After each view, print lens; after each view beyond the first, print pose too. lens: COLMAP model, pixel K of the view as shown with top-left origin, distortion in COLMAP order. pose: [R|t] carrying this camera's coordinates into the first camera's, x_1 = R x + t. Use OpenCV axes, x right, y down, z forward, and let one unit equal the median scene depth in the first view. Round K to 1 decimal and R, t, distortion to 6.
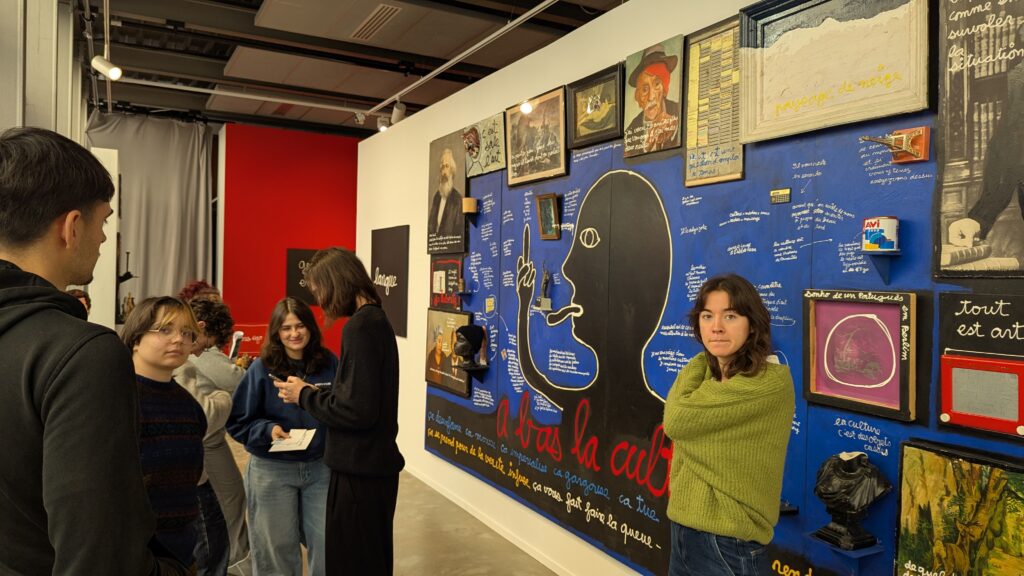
lens RADIAL K [[749.0, 0, 511.5], [0, 749.0, 289.7], [0, 0, 1]] dist [0.015355, -0.000981]
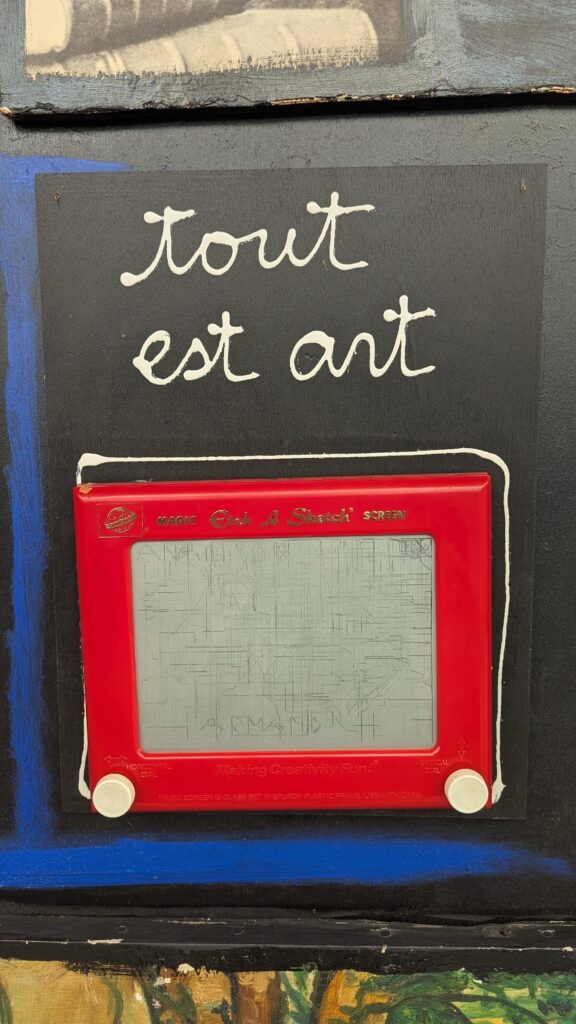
lens RADIAL K [[749.0, 0, 286.8], [0, 749.0, 512.5], [0, 0, 1]] dist [0.015355, -0.000981]
pose [[0.520848, -0.077049, 0.850165, 0.430094], [0.041797, 0.997026, 0.064752, 0.082518], [-0.852626, 0.001809, 0.522519, 0.845200]]
